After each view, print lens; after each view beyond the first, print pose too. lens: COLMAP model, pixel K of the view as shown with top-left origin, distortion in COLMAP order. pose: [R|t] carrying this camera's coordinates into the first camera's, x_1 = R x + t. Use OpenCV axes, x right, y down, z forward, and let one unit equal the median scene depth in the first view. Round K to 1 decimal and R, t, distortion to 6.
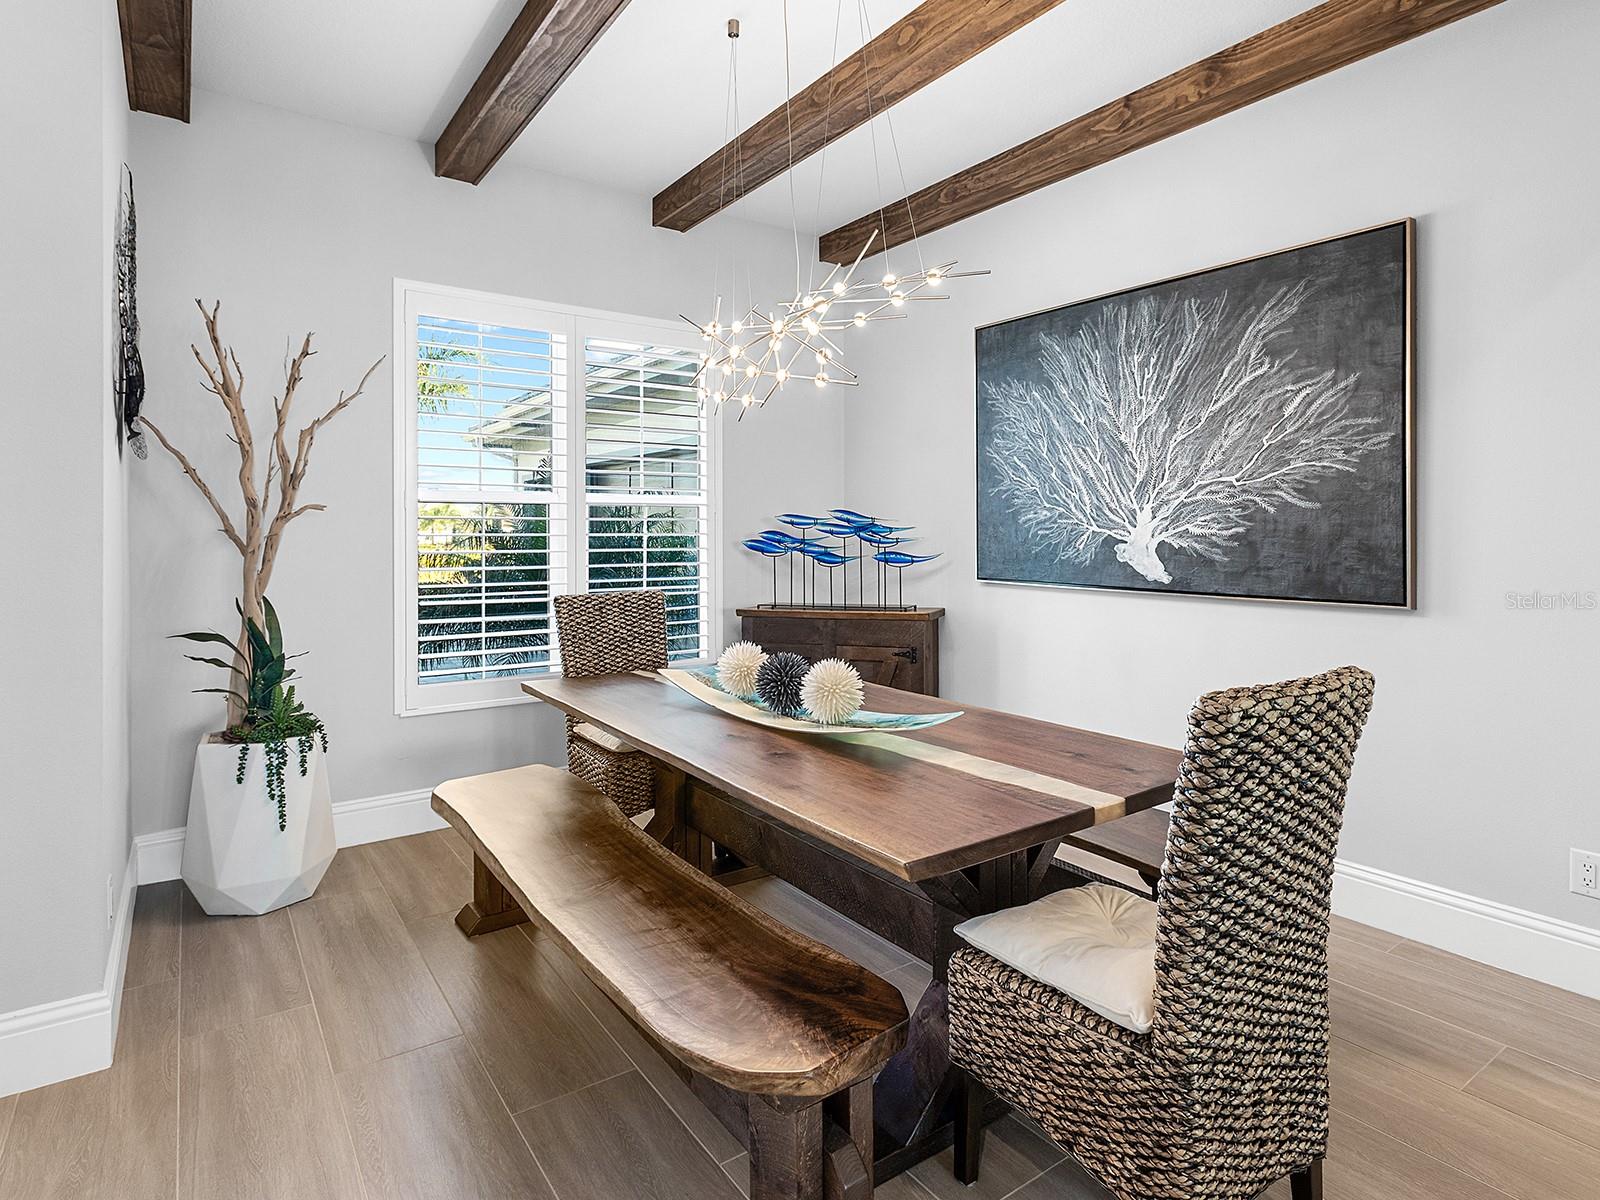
lens RADIAL K [[877.8, 0, 800.9], [0, 877.8, 597.7], [0, 0, 1]] dist [-0.000242, 0.000056]
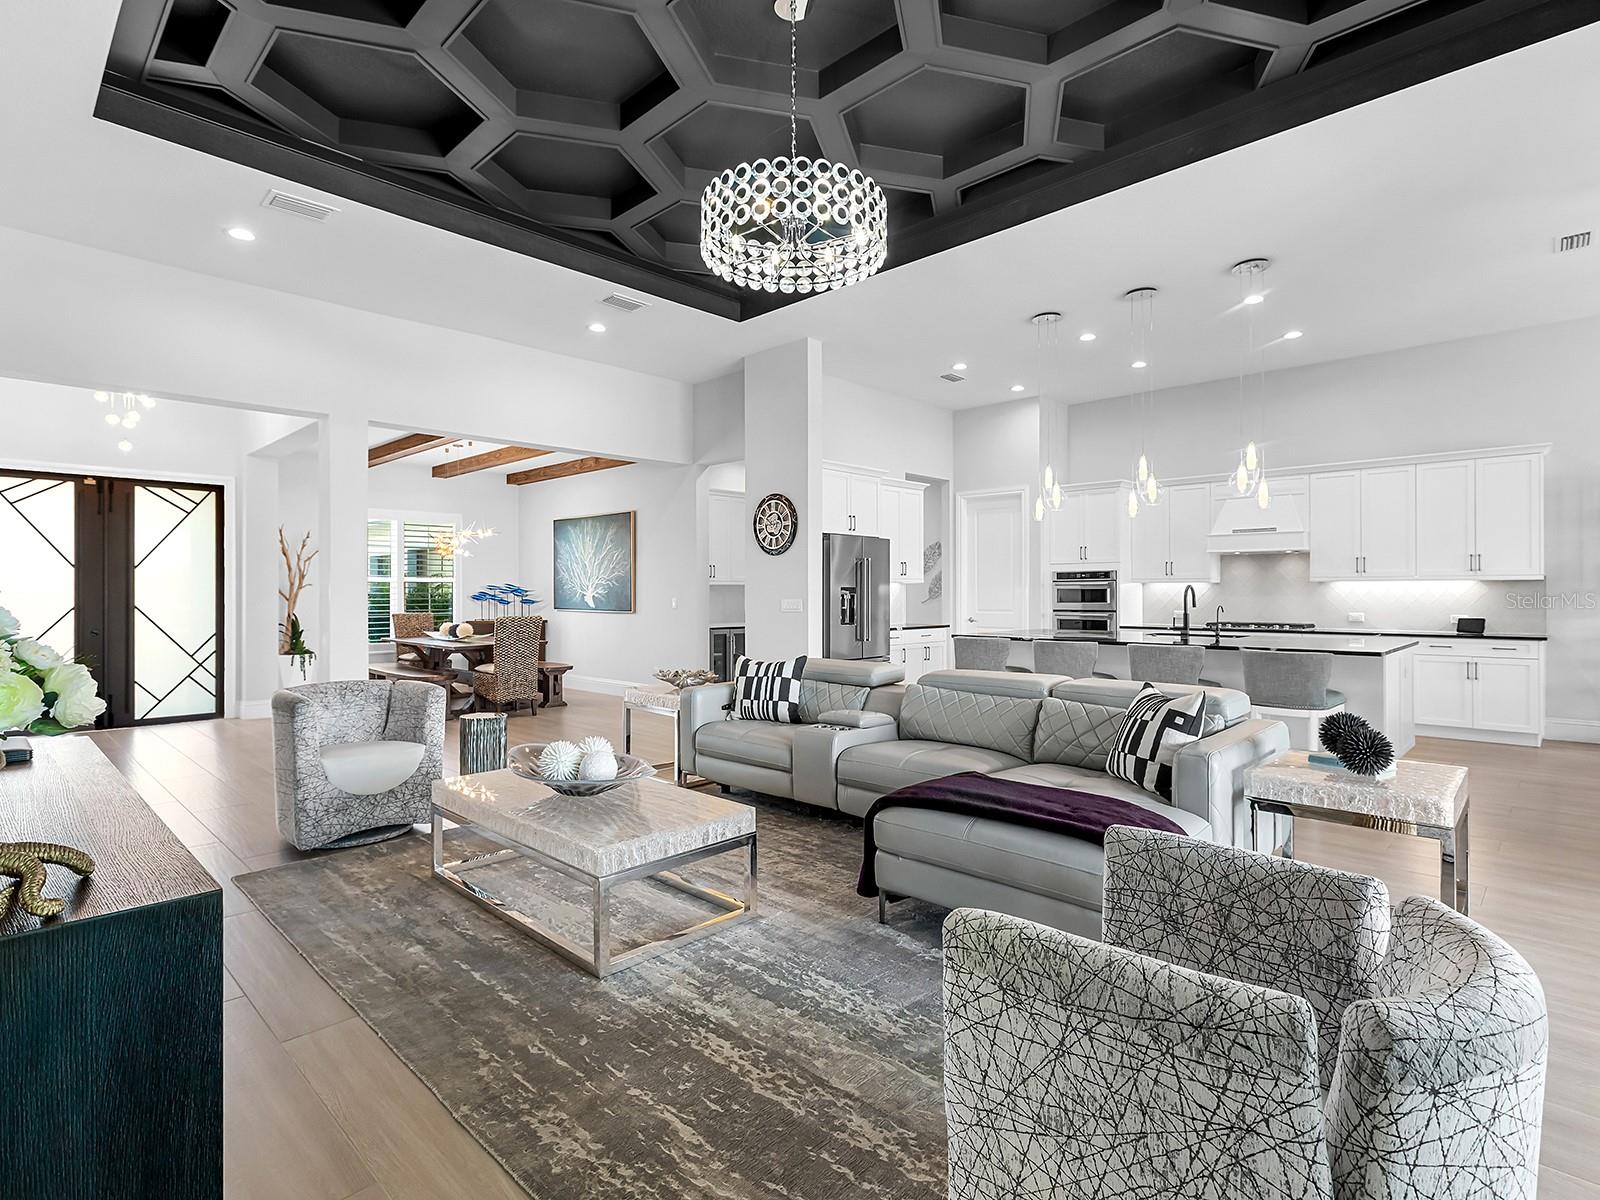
lens RADIAL K [[815.8, 0, 804.8], [0, 815.8, 603.5], [0, 0, 1]] dist [-0.013372, 0.000421]
pose [[0.982068, -0.003756, 0.188491, 0.563457], [0.014843, 0.998238, -0.057444, 0.139587], [-0.187943, 0.059212, 0.980393, -1.929330]]
